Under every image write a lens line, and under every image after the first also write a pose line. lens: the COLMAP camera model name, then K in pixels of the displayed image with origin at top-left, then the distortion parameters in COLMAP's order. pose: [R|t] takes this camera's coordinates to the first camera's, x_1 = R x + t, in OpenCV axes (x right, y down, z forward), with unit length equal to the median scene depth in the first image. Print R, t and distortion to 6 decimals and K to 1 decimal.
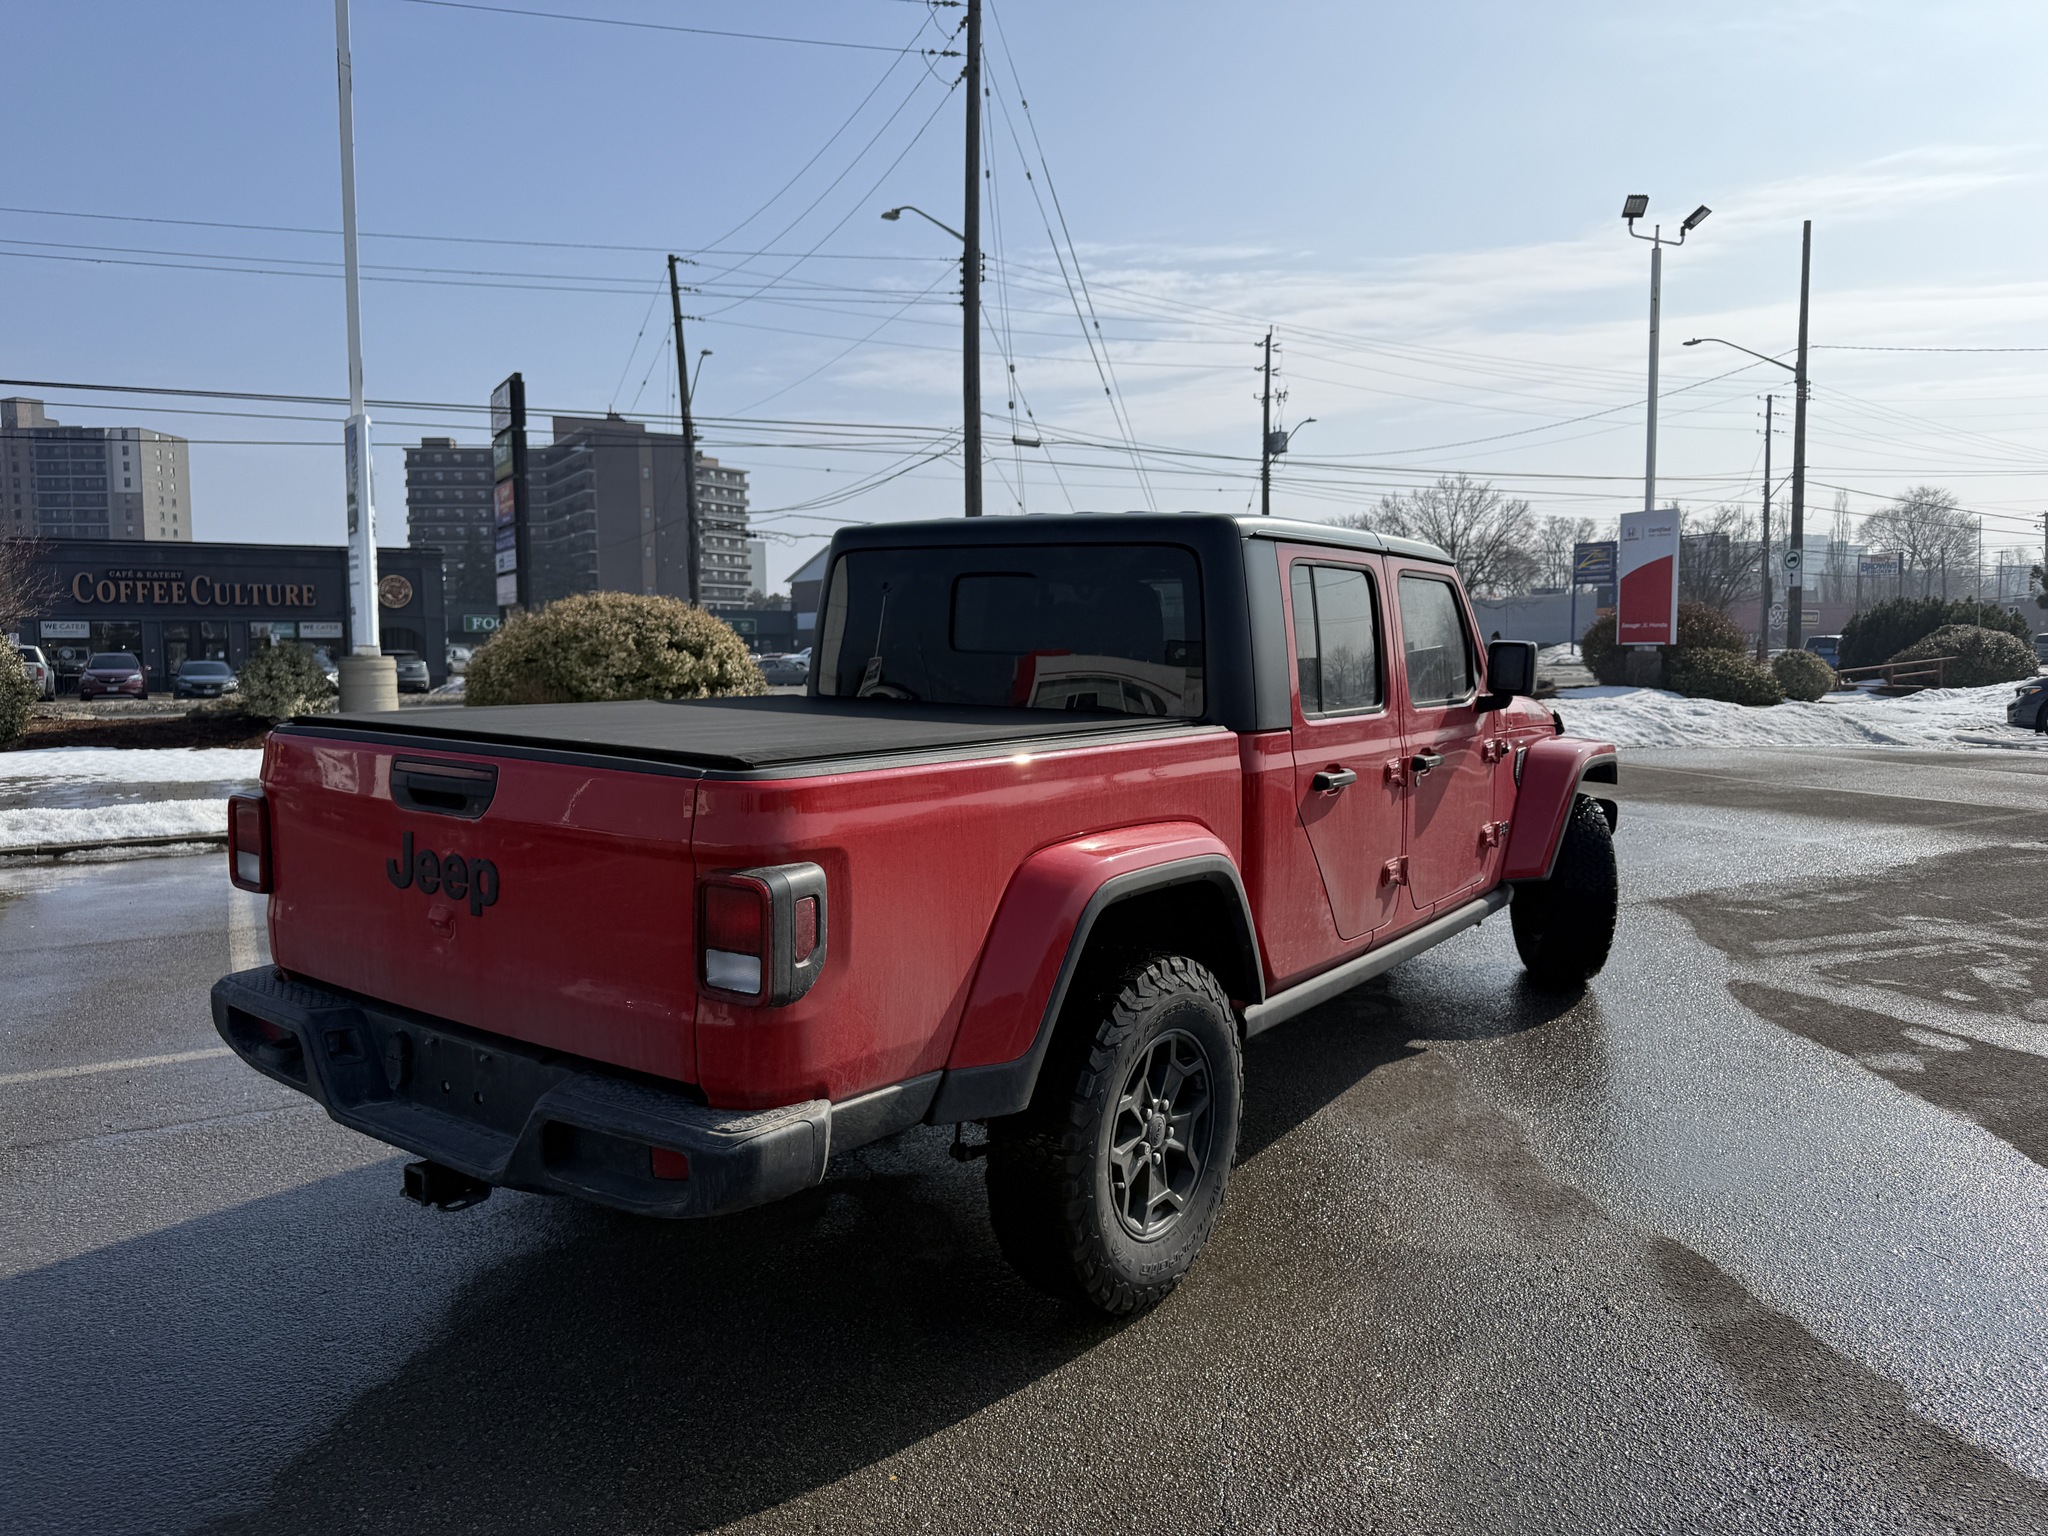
lens RADIAL K [[1435.9, 0, 1031.6], [0, 1435.9, 777.6], [0, 0, 1]] dist [0.075049, -0.095429]
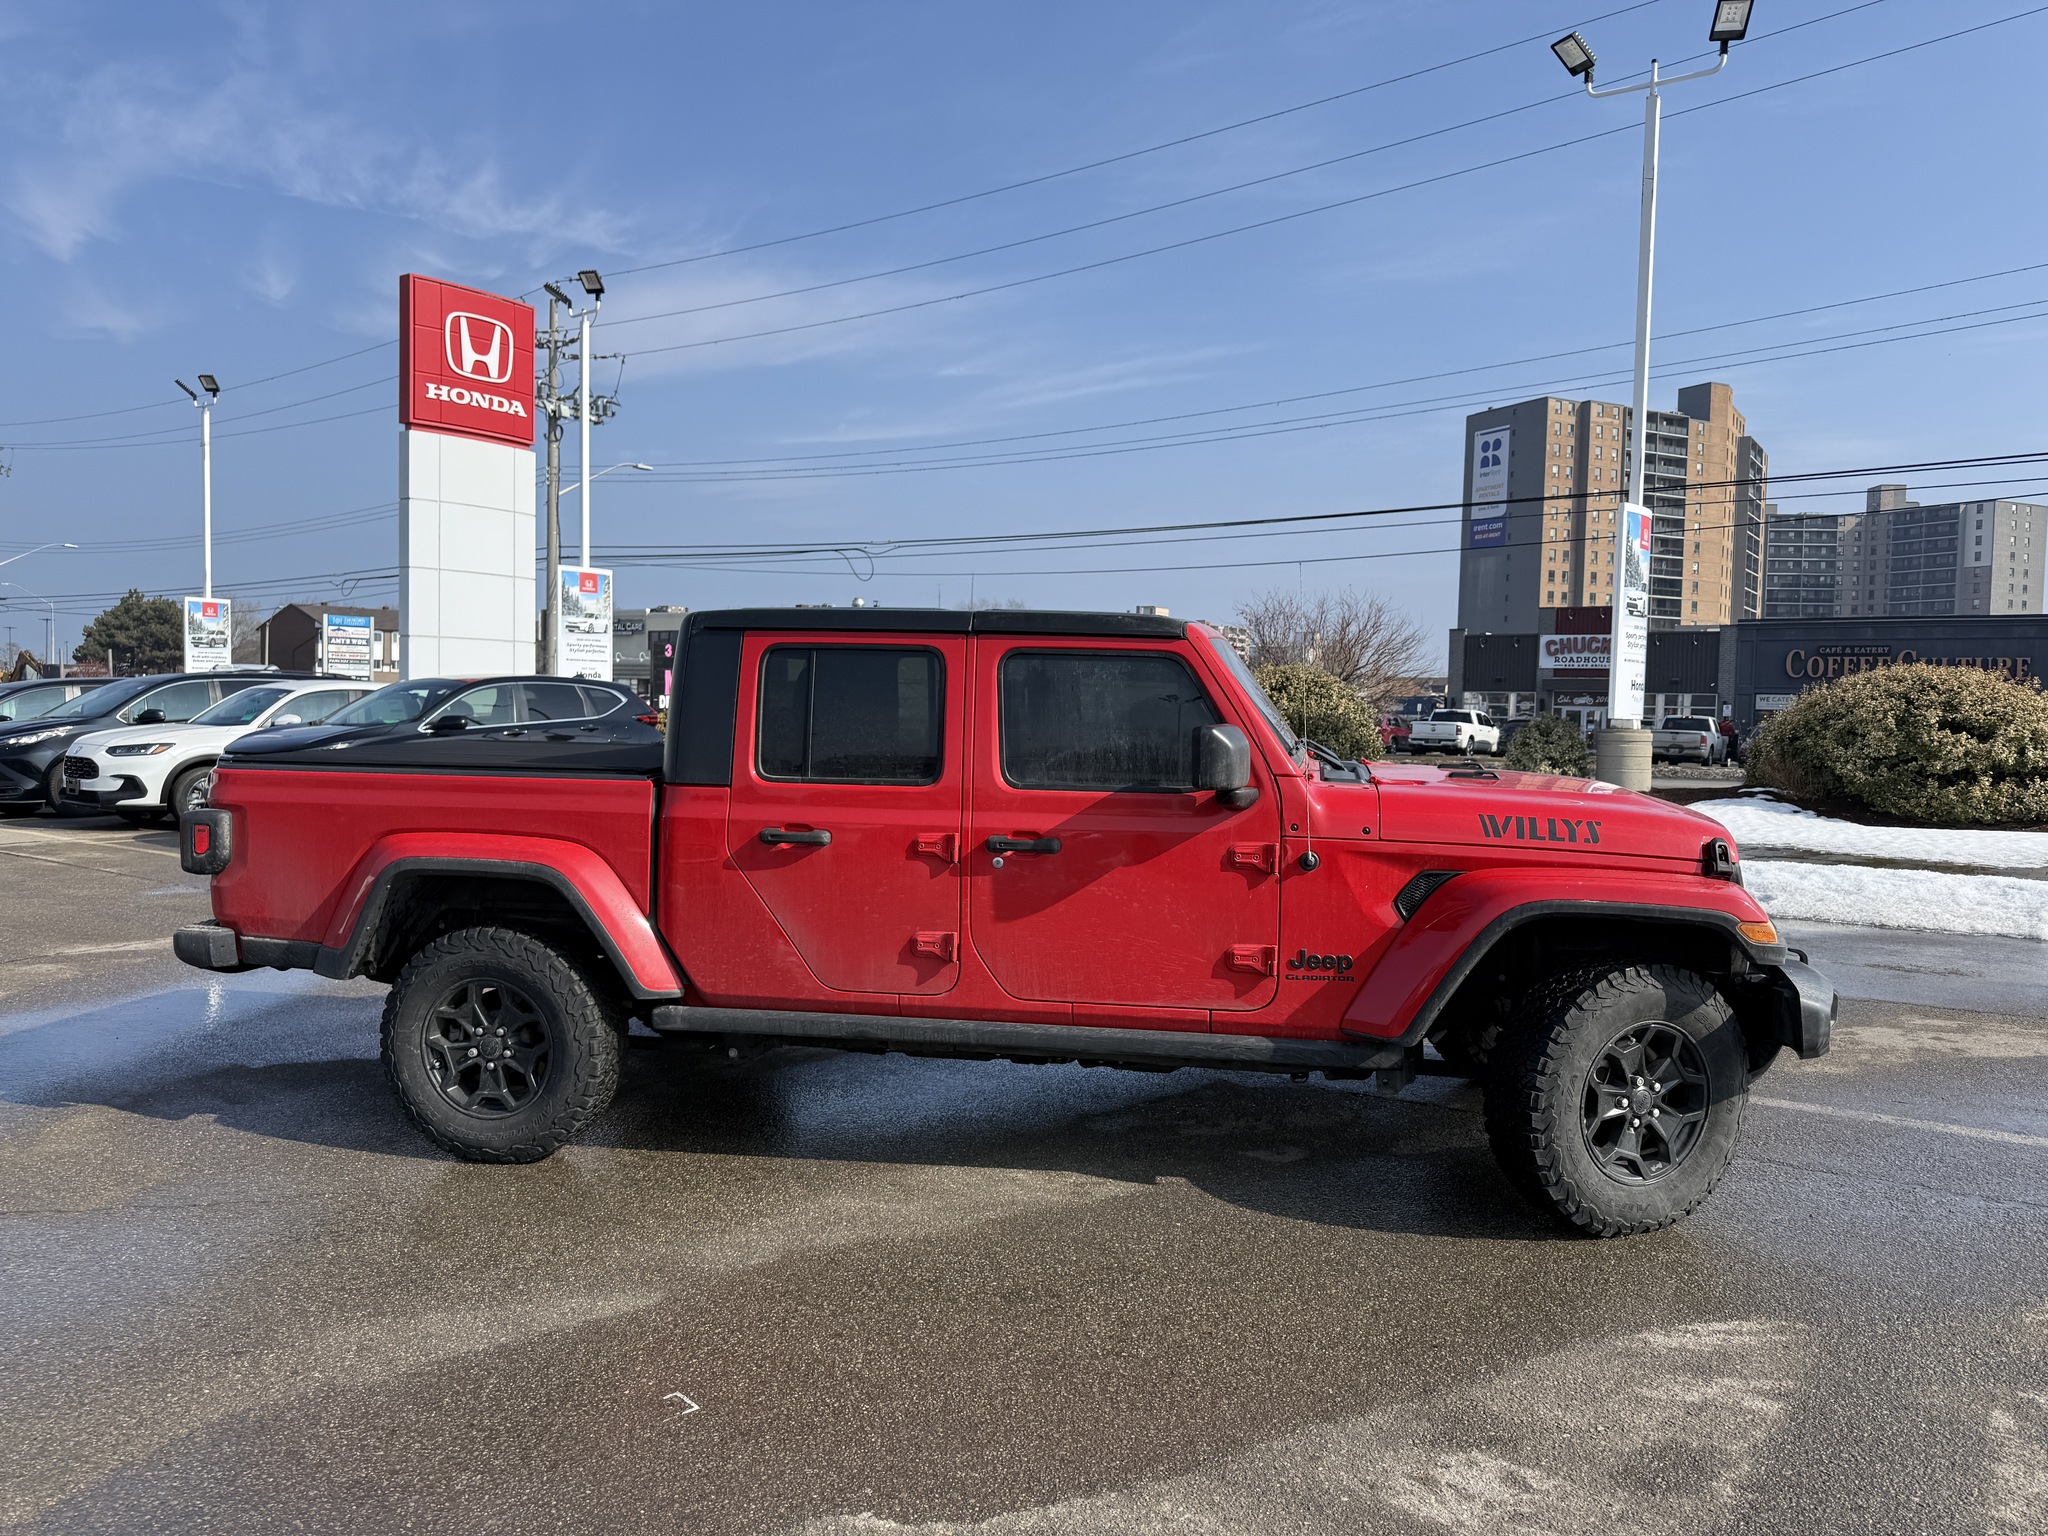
lens RADIAL K [[1435.9, 0, 1031.6], [0, 1435.9, 777.6], [0, 0, 1]] dist [0.075049, -0.095429]
pose [[0.435427, 0.058344, -0.898331, 0.283746], [-0.103569, 0.994518, 0.014390, -0.017574], [0.894246, 0.086774, 0.439083, 0.145325]]
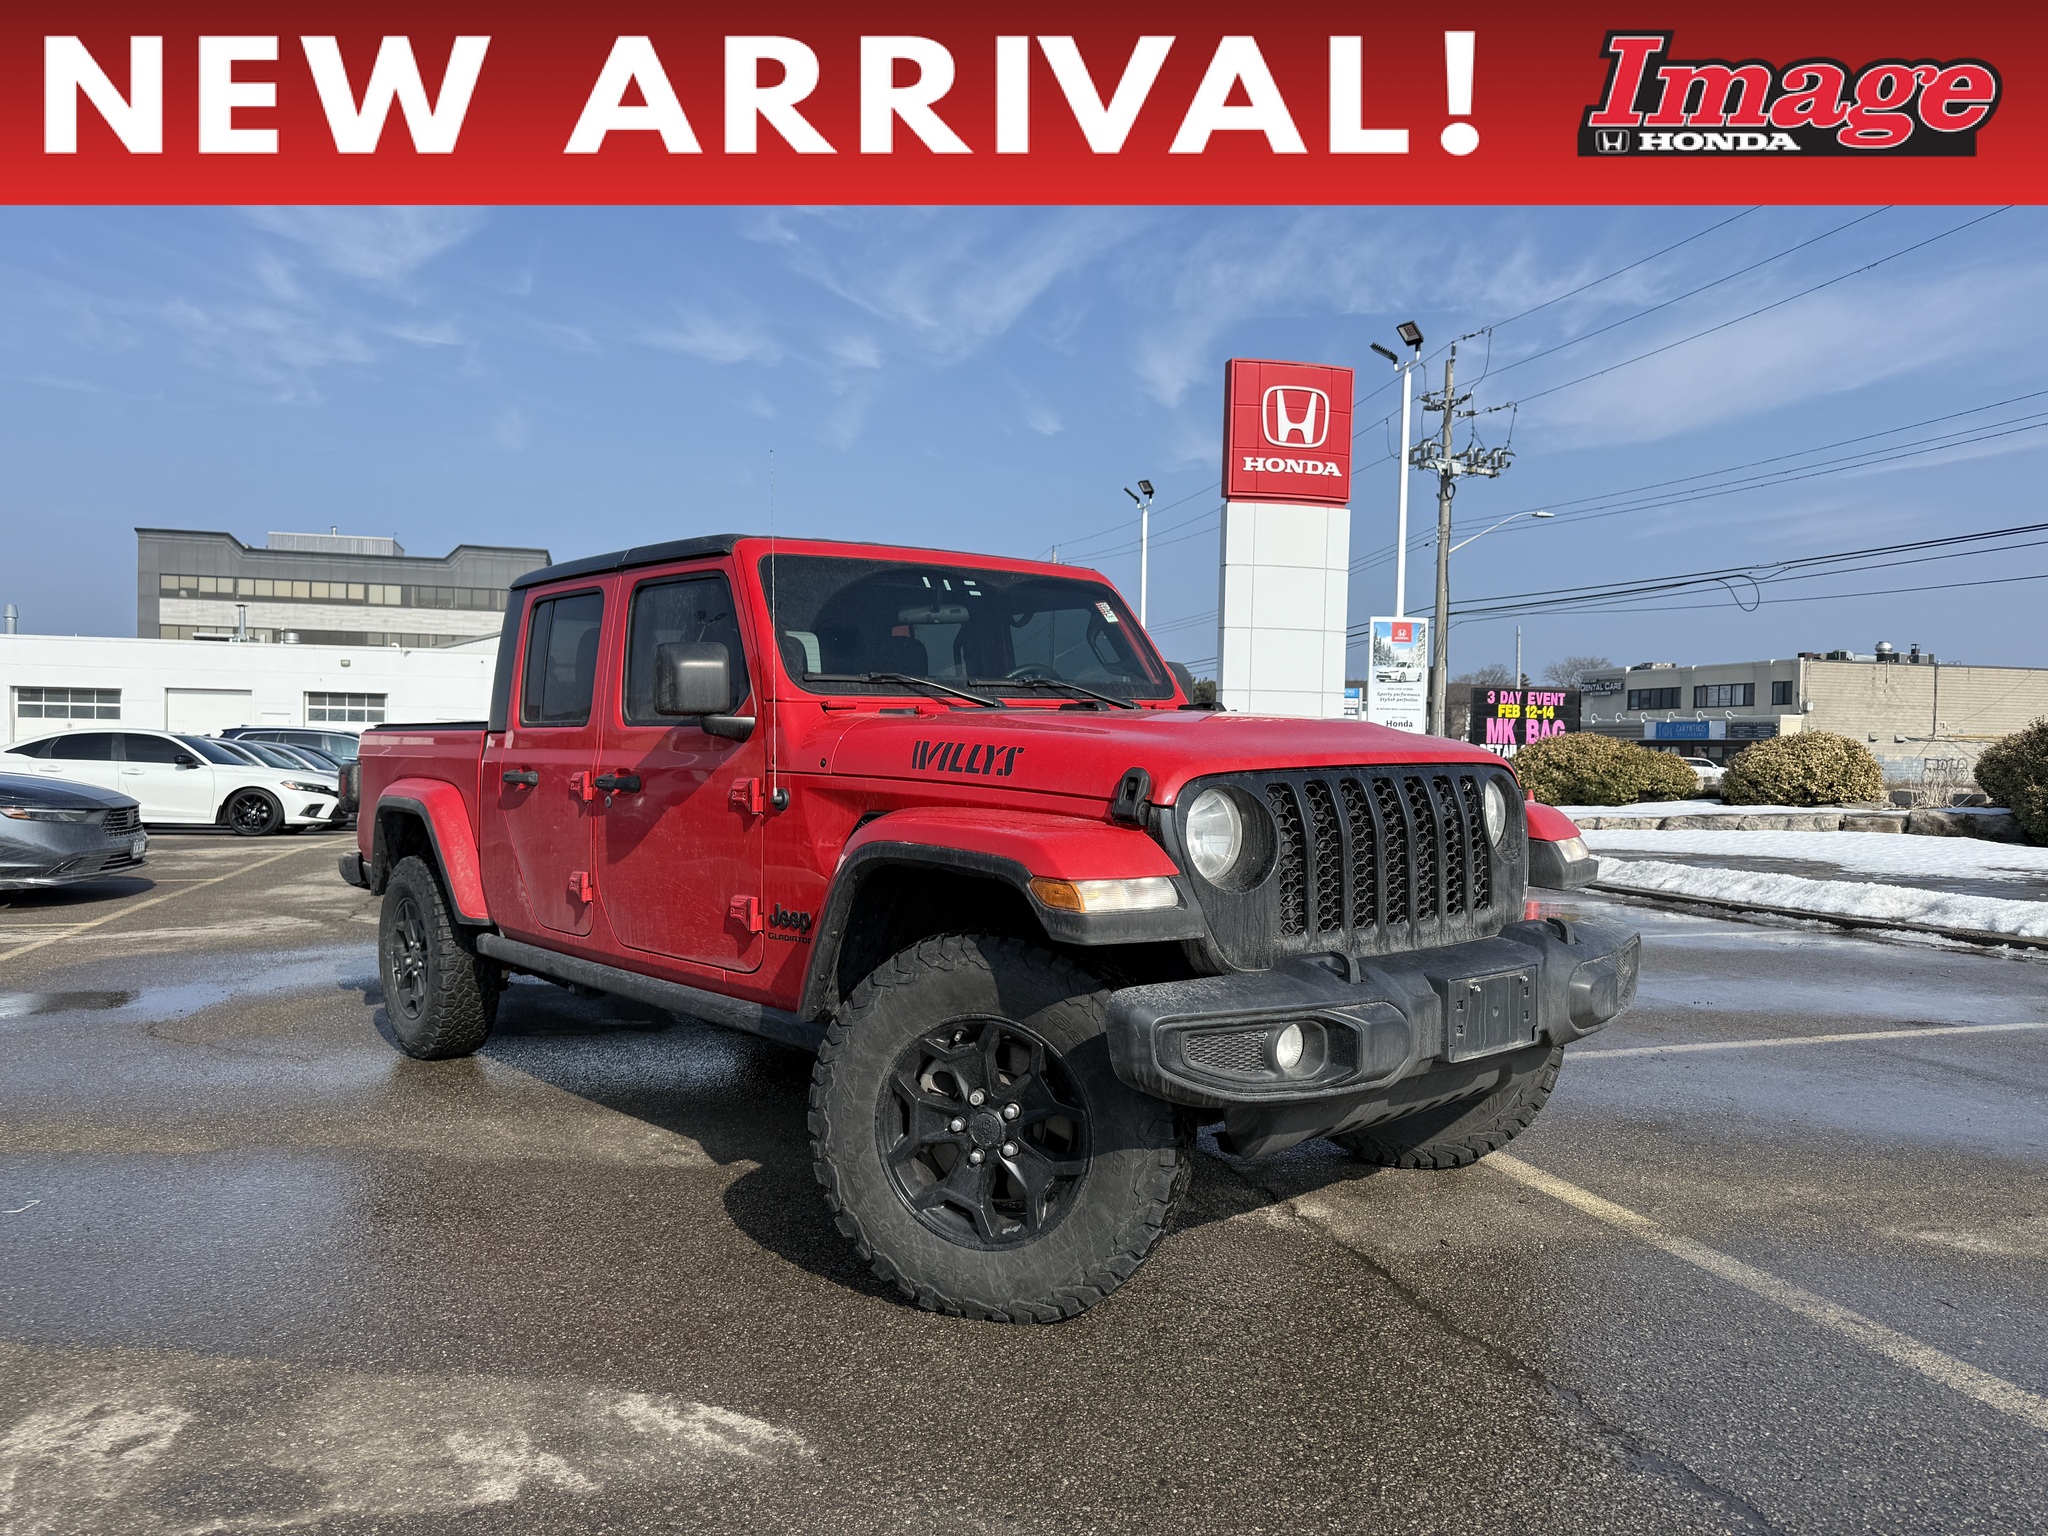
lens RADIAL K [[1430.7, 0, 1030.2], [0, 1430.7, 784.6], [0, 0, 1]] dist [0.134231, -0.175527]
pose [[-0.229963, 0.020732, -0.972979, 0.279879], [-0.105398, 0.993362, 0.046077, -0.020384], [0.967475, 0.113146, -0.226251, 0.379324]]
